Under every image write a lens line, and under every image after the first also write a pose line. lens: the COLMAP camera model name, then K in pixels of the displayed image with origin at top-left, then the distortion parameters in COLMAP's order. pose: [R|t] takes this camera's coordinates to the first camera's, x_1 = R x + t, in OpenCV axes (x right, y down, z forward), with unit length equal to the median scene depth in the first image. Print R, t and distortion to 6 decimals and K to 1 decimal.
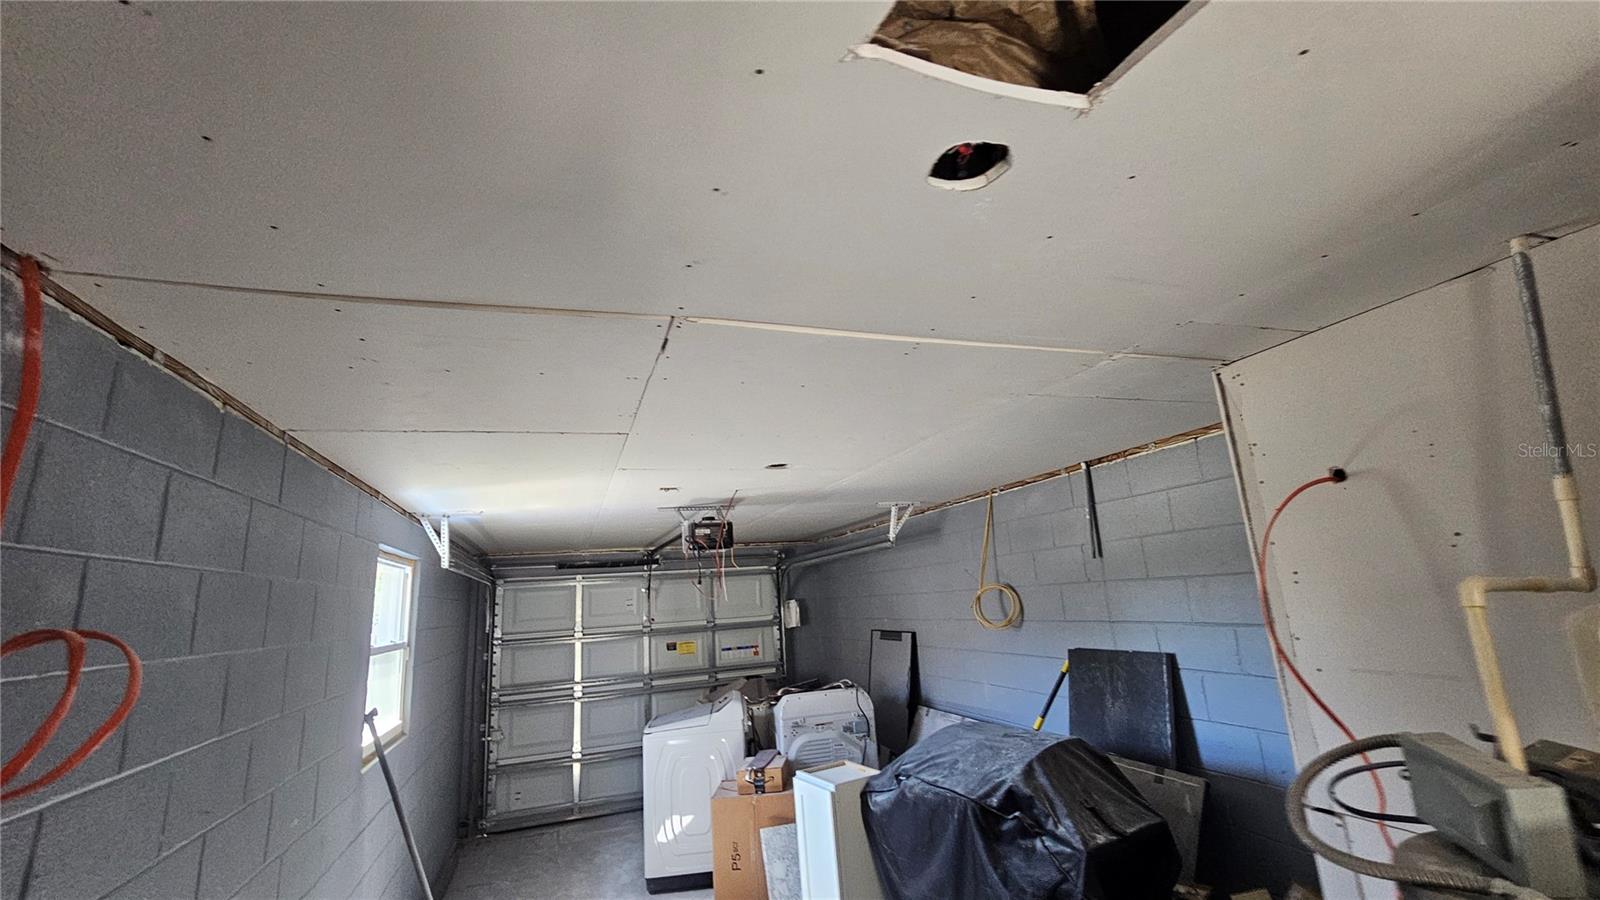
lens RADIAL K [[657.2, 0, 799.4], [0, 657.2, 444.0], [0, 0, 1]] dist [-0.002534, 0.001249]
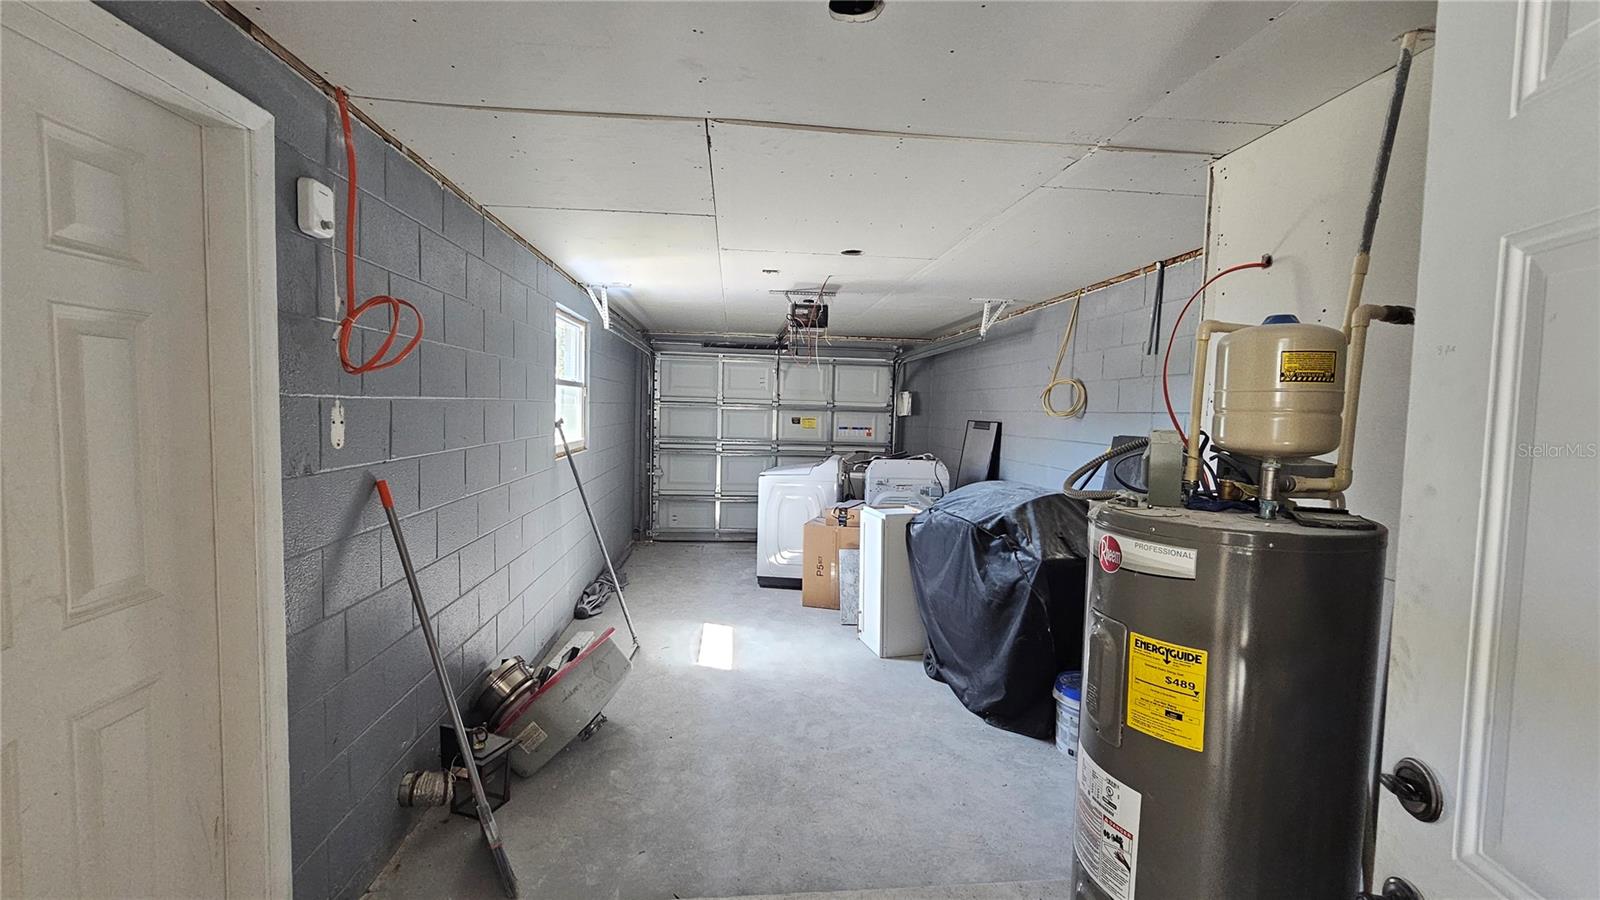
lens RADIAL K [[657.2, 0, 802.7], [0, 657.2, 449.4], [0, 0, 1]] dist [-0.002534, 0.001249]
pose [[0.968649, 0.103378, -0.225904, 0.134206], [-0.033373, 0.955215, 0.294024, 0.020784], [0.246183, -0.277267, 0.928718, -0.150306]]
